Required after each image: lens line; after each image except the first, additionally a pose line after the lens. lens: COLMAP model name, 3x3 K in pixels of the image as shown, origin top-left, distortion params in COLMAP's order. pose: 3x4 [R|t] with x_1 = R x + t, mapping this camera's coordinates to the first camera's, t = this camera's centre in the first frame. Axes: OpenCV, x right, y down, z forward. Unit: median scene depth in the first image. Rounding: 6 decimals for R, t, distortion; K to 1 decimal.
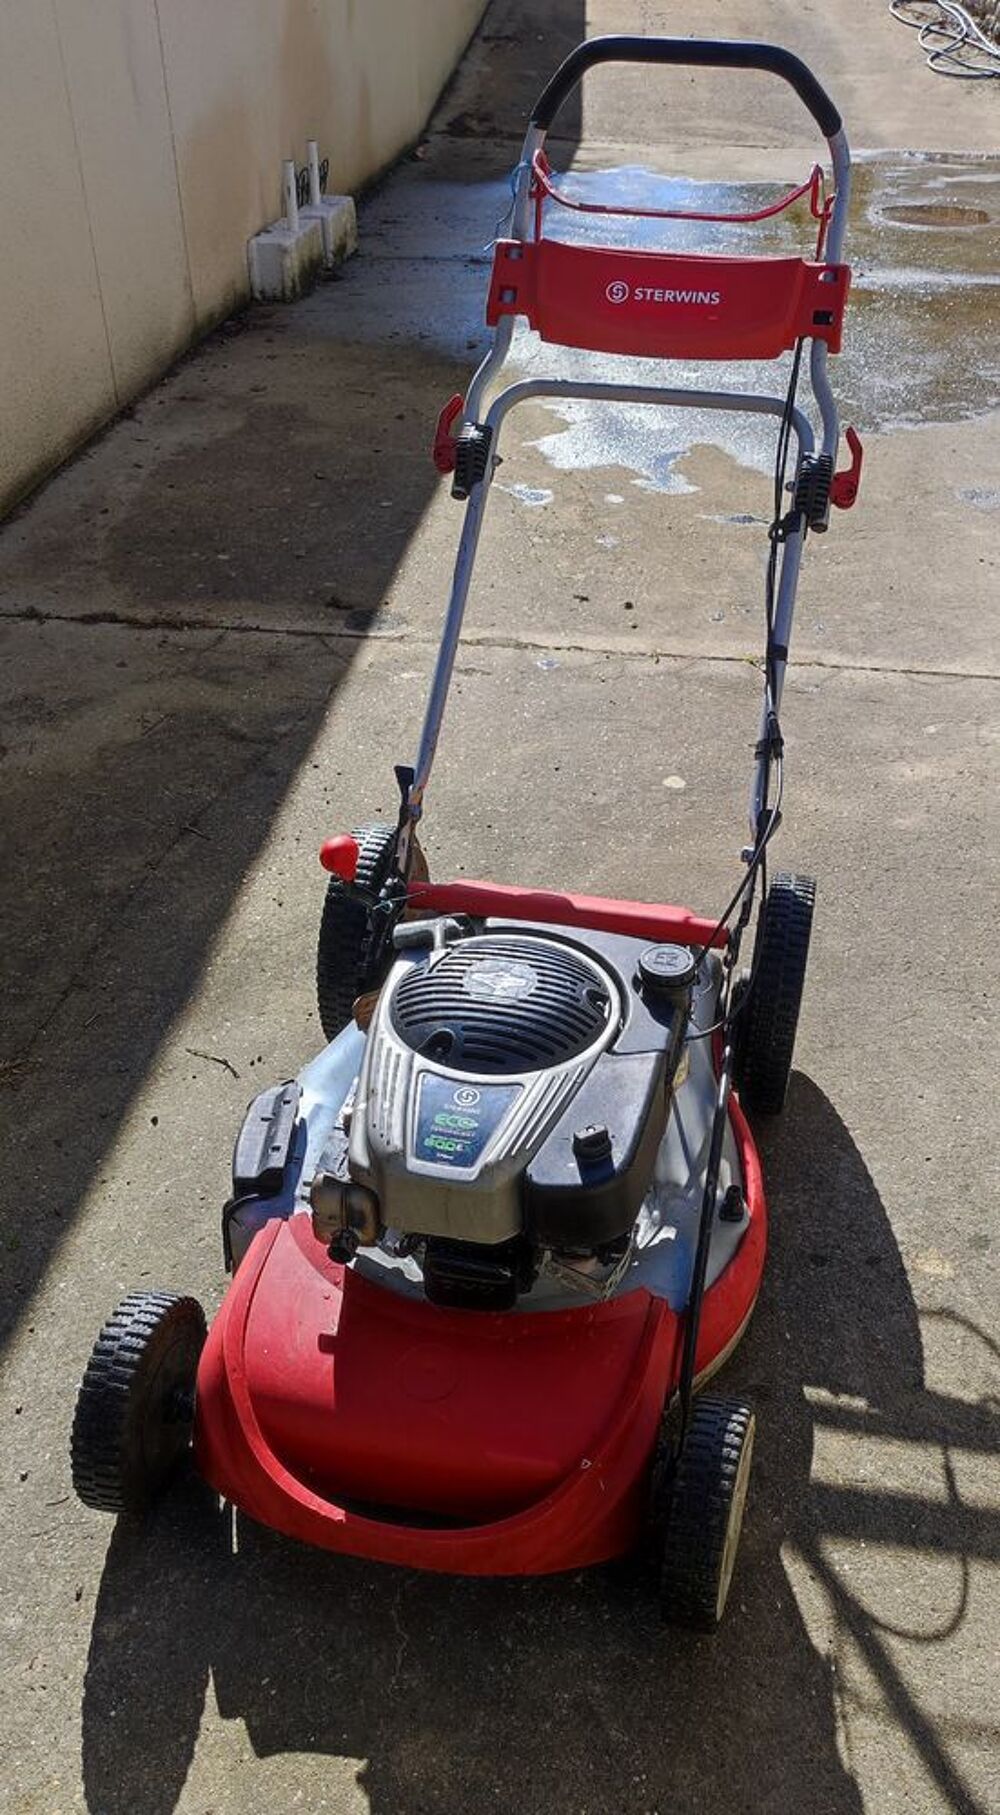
lens RADIAL K [[1484.5, 0, 500.3], [0, 1484.5, 905.4], [0, 0, 1]] dist [0.030799, -0.013942]
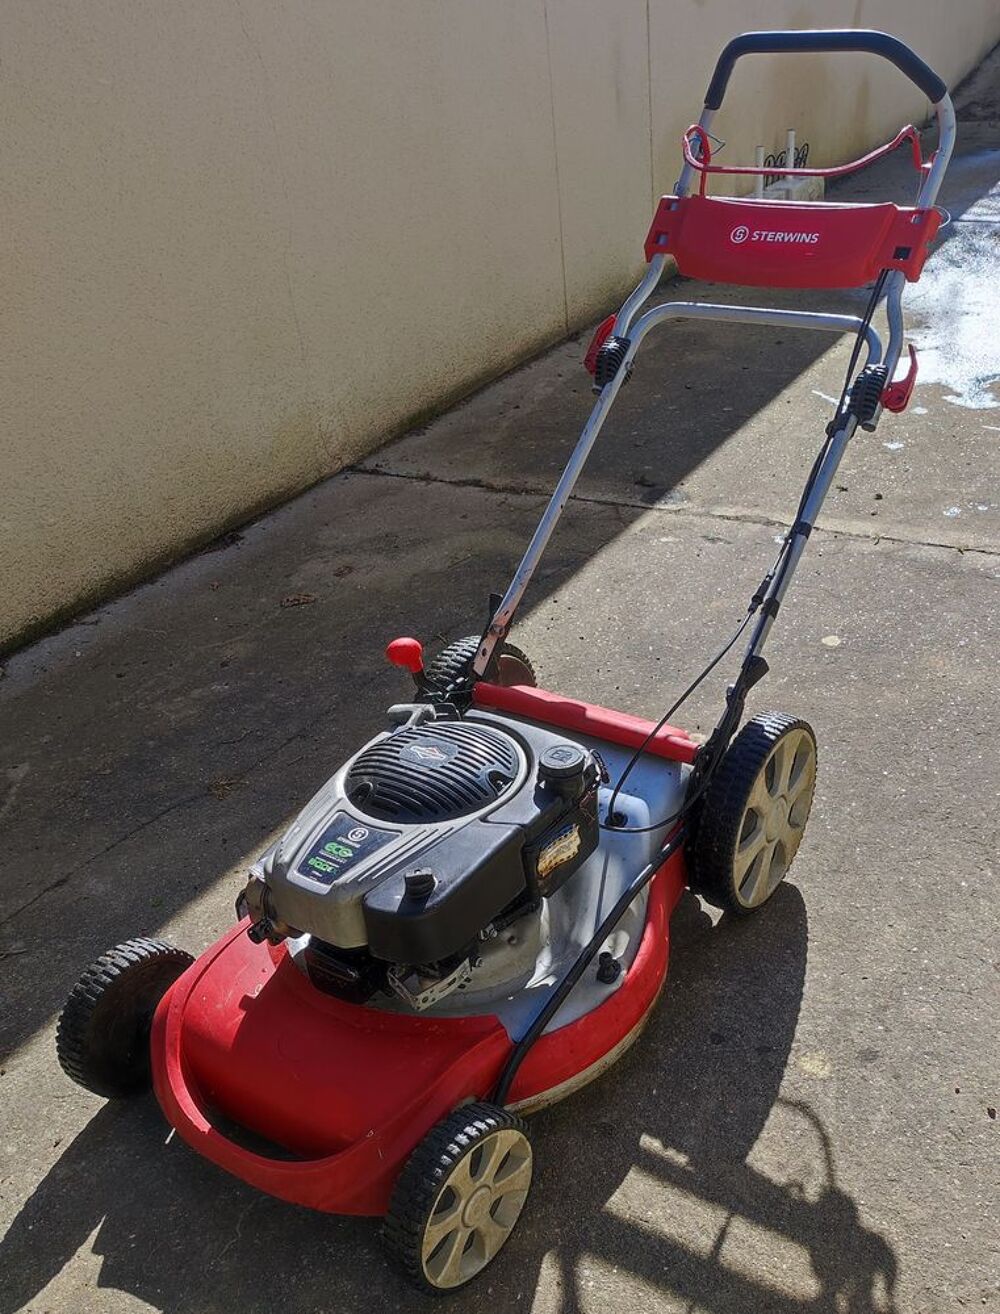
lens RADIAL K [[1183.0, 0, 500.0], [0, 1183.0, 659.5], [0, 0, 1]] dist [0.029869, -0.007710]
pose [[0.932247, 0.109246, -0.344935, 0.373356], [-0.129125, 0.991006, -0.035117, -0.002118], [0.337996, 0.077278, 0.937969, 0.048546]]
